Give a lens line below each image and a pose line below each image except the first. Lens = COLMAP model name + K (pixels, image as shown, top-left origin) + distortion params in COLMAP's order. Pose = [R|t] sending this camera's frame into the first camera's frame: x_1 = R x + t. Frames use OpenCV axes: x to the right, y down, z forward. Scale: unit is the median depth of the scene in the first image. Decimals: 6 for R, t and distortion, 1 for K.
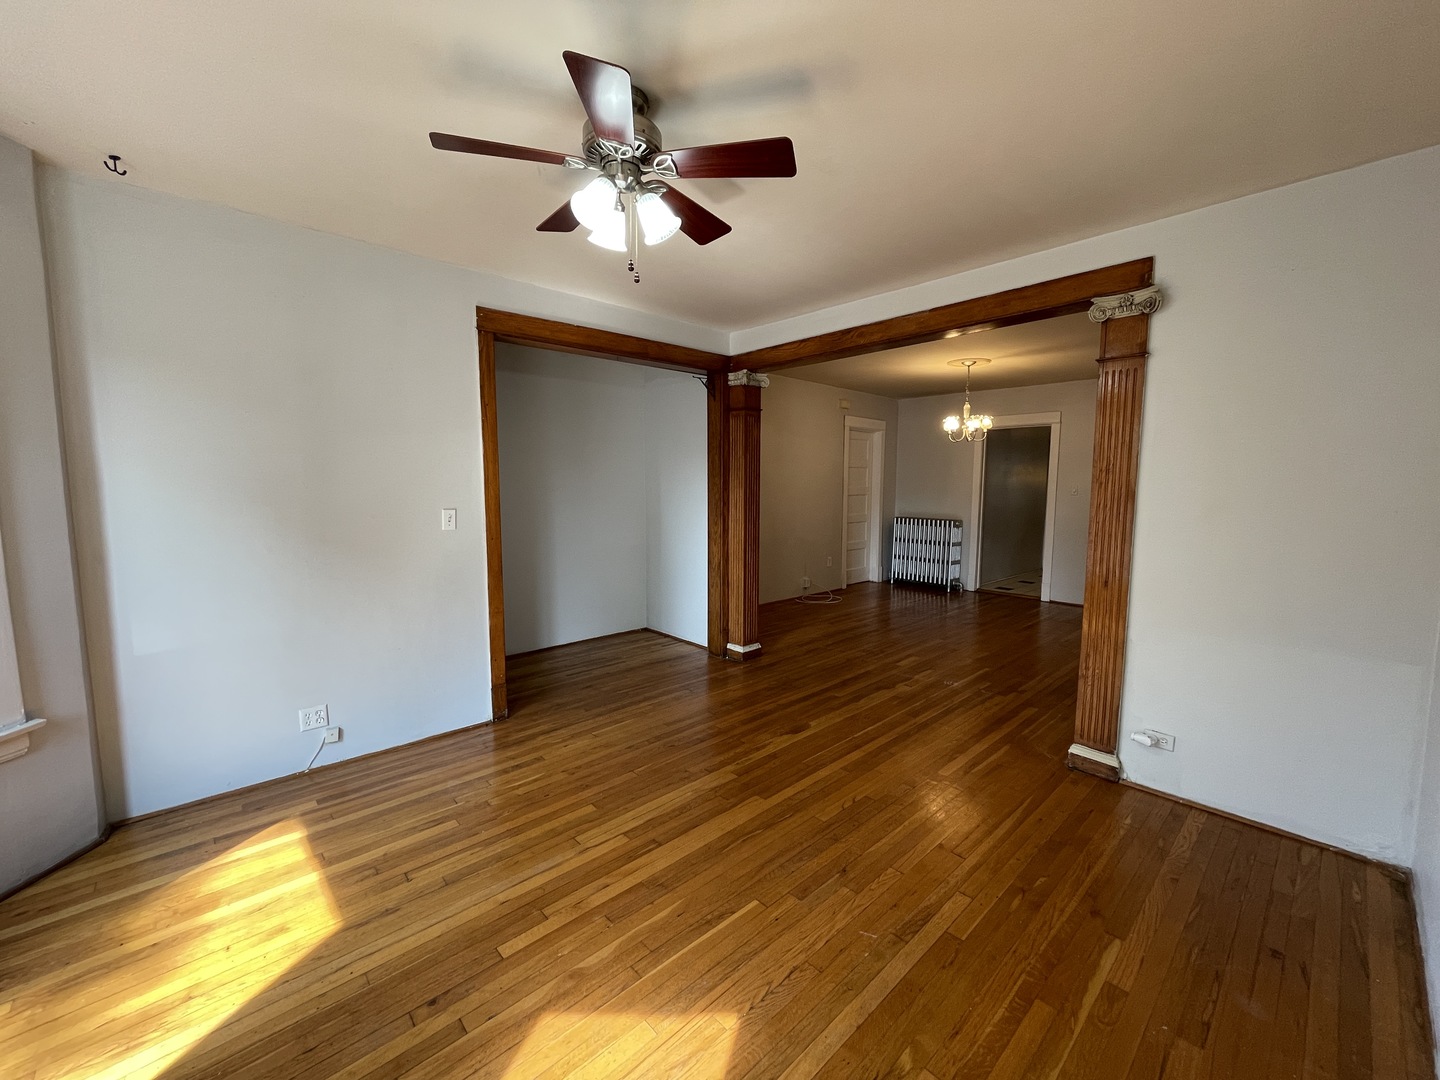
lens RADIAL K [[583.8, 0, 723.2], [0, 583.8, 543.3], [0, 0, 1]] dist [-0.003432, -0.000353]
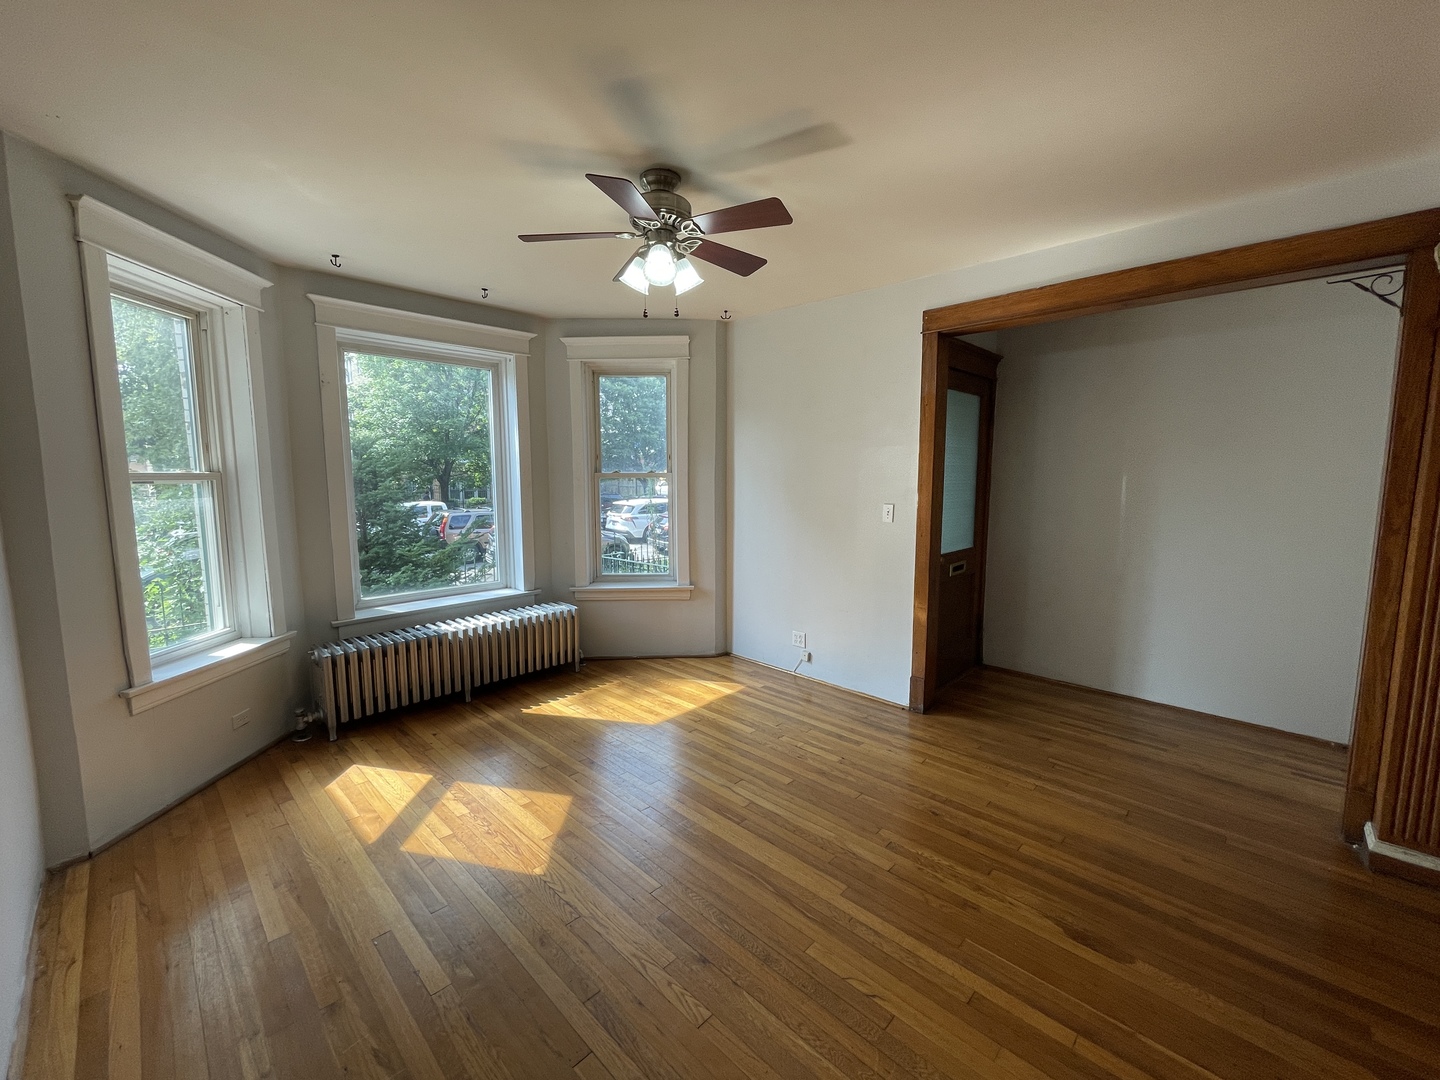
lens RADIAL K [[583.8, 0, 717.6], [0, 583.8, 544.0], [0, 0, 1]] dist [-0.003432, -0.000353]
pose [[0.043153, 0.120278, -0.991802, 0.717833], [-0.108821, 0.987386, 0.115007, -0.084476], [0.993124, 0.102966, 0.055697, 0.691719]]
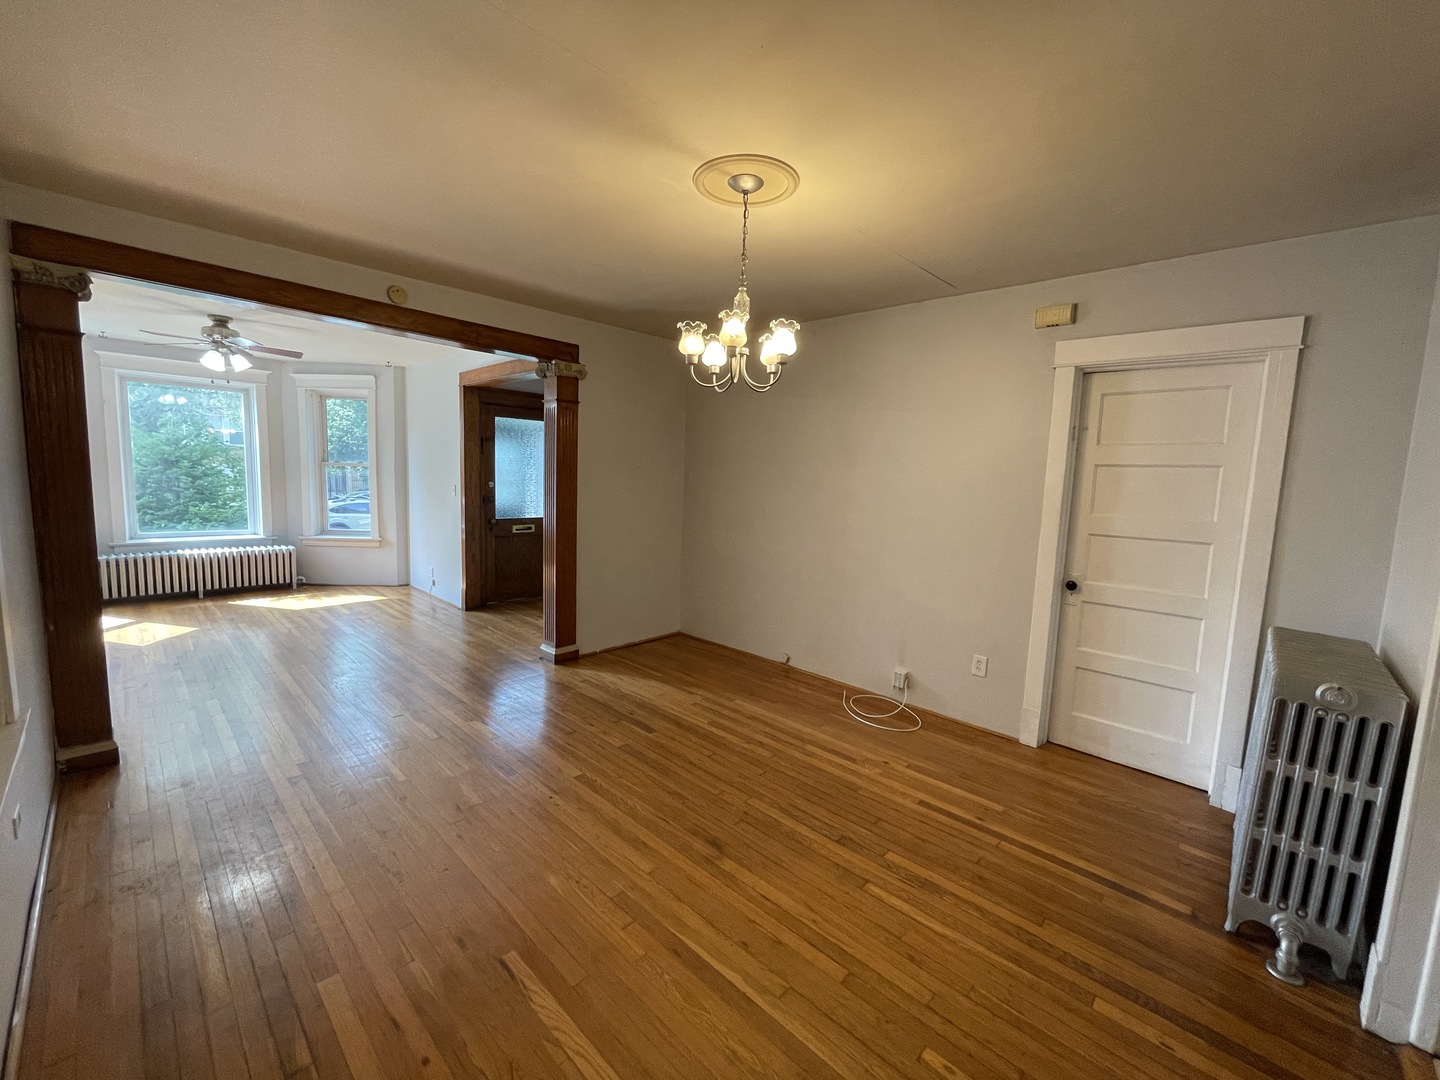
lens RADIAL K [[583.8, 0, 718.8], [0, 583.8, 542.3], [0, 0, 1]] dist [-0.003432, -0.000353]
pose [[0.050521, 0.100030, -0.993701, 1.627621], [-0.141355, 0.985671, 0.092035, -0.184411], [0.988669, 0.135815, 0.063937, 1.965322]]
